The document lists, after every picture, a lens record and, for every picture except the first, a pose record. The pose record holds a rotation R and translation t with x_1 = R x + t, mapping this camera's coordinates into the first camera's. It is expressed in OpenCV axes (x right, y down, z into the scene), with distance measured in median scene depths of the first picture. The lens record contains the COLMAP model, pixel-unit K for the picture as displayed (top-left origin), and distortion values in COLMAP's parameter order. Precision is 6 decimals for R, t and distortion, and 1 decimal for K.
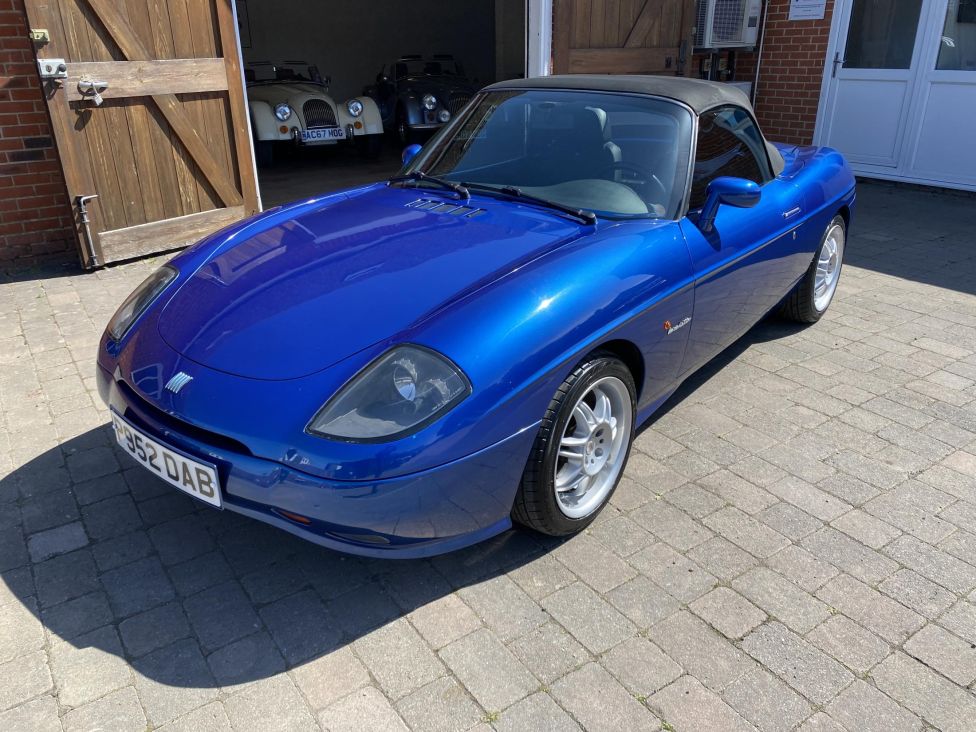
lens RADIAL K [[745.7, 0, 479.5], [0, 745.7, 367.5], [0, 0, 1]] dist [0.013580, -0.012439]
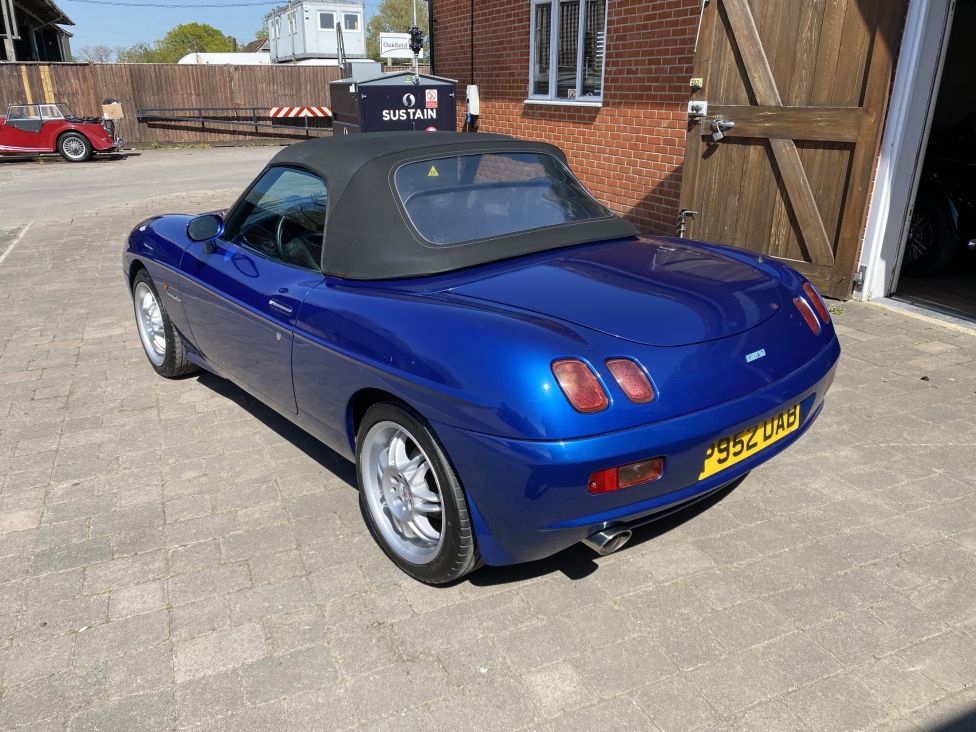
lens RADIAL K [[745.7, 0, 476.6], [0, 745.7, 369.8], [0, 0, 1]] dist [0.013580, -0.012439]
pose [[-0.189211, 0.360825, -0.913239, 0.836318], [-0.393865, 0.824054, 0.407191, -0.413756], [0.899483, 0.436738, -0.013804, 0.897342]]
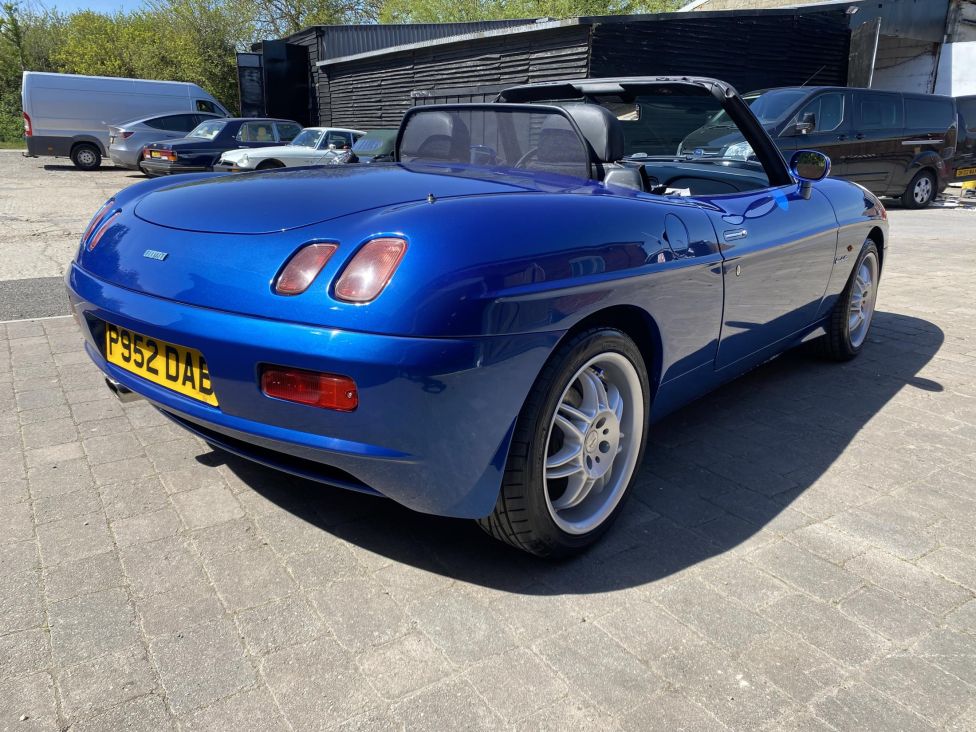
lens RADIAL K [[745.7, 0, 487.1], [0, 745.7, 357.0], [0, 0, 1]] dist [0.013580, -0.012439]
pose [[-0.999887, -0.002728, 0.014778, 0.181315], [0.007438, 0.764628, 0.644429, -0.503112], [-0.013057, 0.644467, -0.764521, 1.375926]]
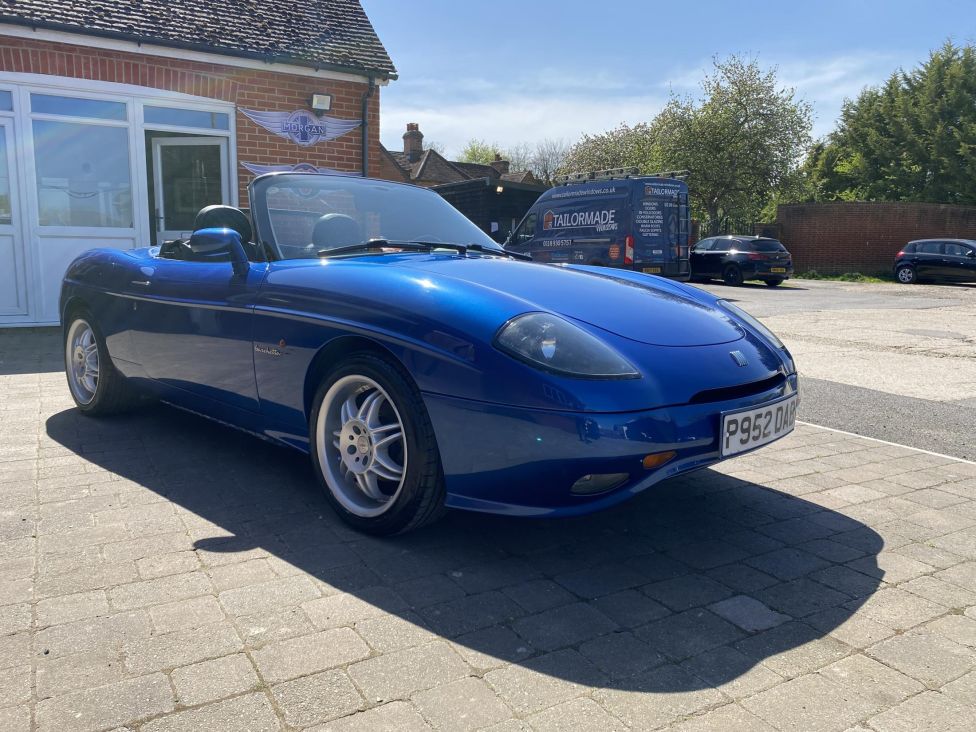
lens RADIAL K [[745.7, 0, 481.0], [0, 745.7, 357.6], [0, 0, 1]] dist [0.013580, -0.012439]
pose [[0.063975, -0.121728, 0.990500, -0.711654], [0.385190, 0.918631, 0.088016, -0.106538], [-0.920617, 0.375899, 0.105658, 0.569269]]
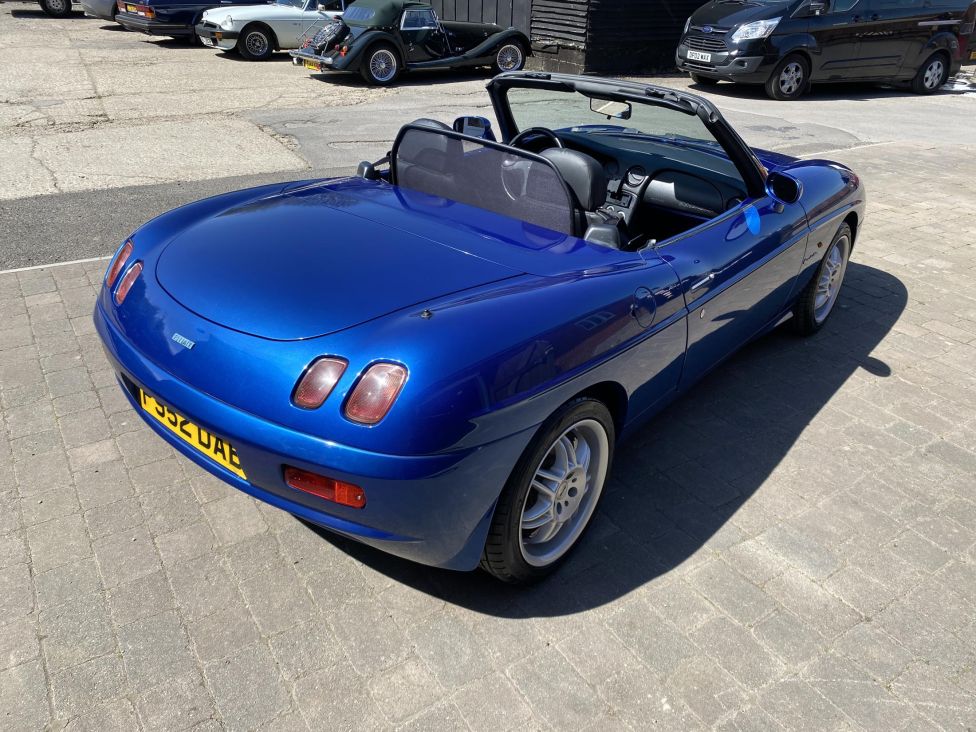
lens RADIAL K [[745.7, 0, 496.7], [0, 745.7, 360.5], [0, 0, 1]] dist [0.013580, -0.012439]
pose [[-0.999772, -0.020439, -0.006255, 0.177098], [-0.017567, 0.618988, 0.785204, -0.636257], [-0.012177, 0.785134, -0.619206, 1.327041]]
